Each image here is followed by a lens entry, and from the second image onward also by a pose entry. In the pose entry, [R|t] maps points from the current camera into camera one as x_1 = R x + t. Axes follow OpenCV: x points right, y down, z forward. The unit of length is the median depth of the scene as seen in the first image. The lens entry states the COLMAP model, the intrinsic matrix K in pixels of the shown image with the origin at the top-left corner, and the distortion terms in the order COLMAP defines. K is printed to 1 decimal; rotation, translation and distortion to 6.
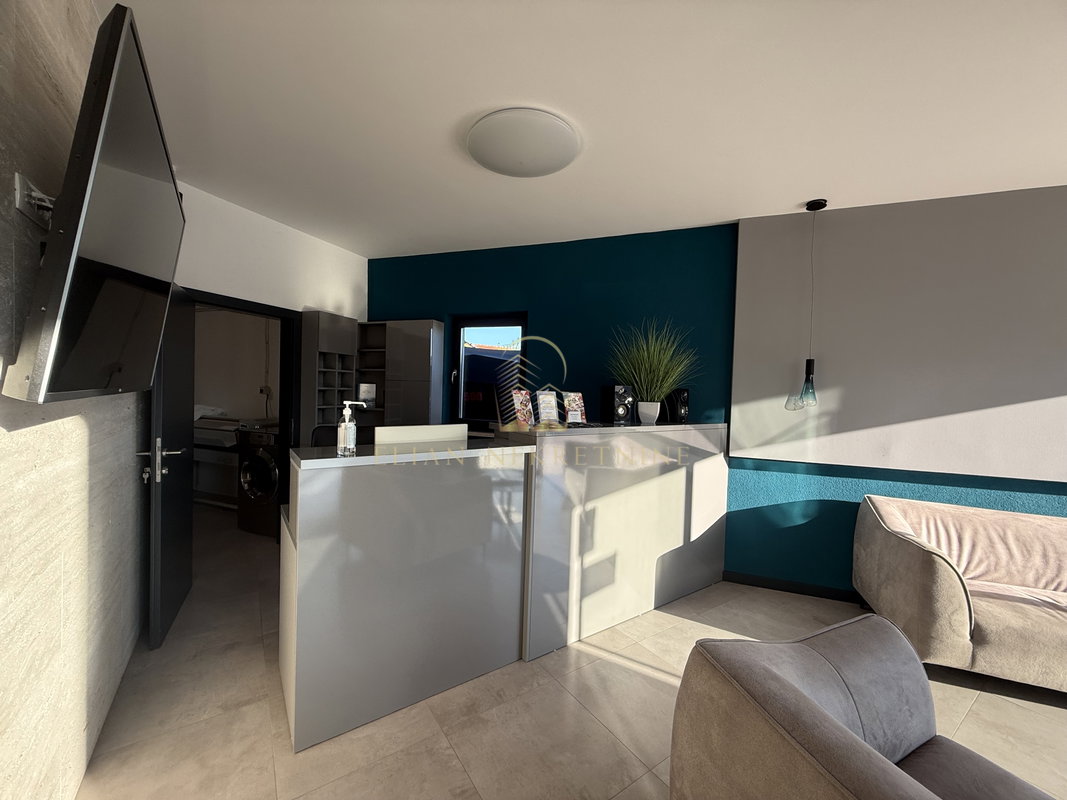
lens RADIAL K [[409.3, 0, 533.5], [0, 409.3, 400.0], [0, 0, 1]] dist [-0.013415, -0.000128]
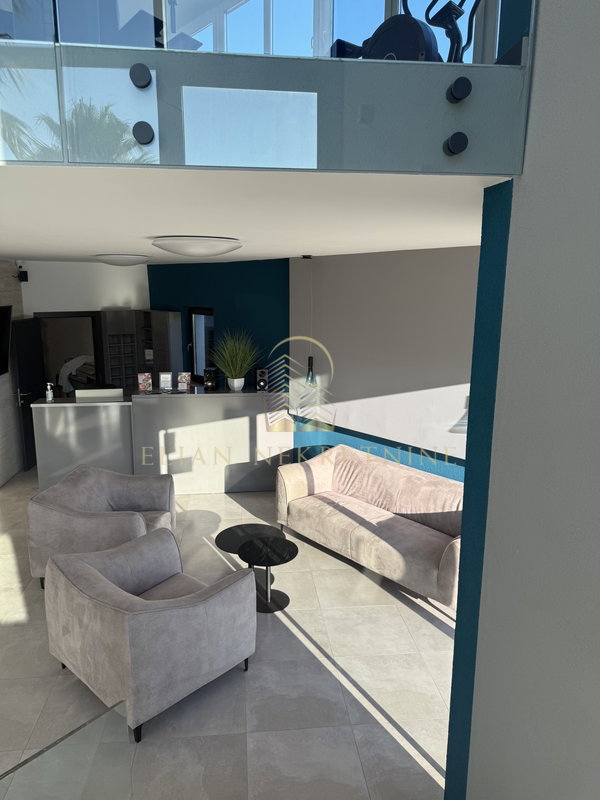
lens RADIAL K [[550.3, 0, 300.0], [0, 550.3, 400.0], [0, 0, 1]] dist [0.025958, -0.000553]
pose [[0.890209, 0.065516, -0.450816, 1.616414], [0.007907, 0.987233, 0.159086, -0.273737], [0.455483, -0.145184, 0.878326, -0.919698]]
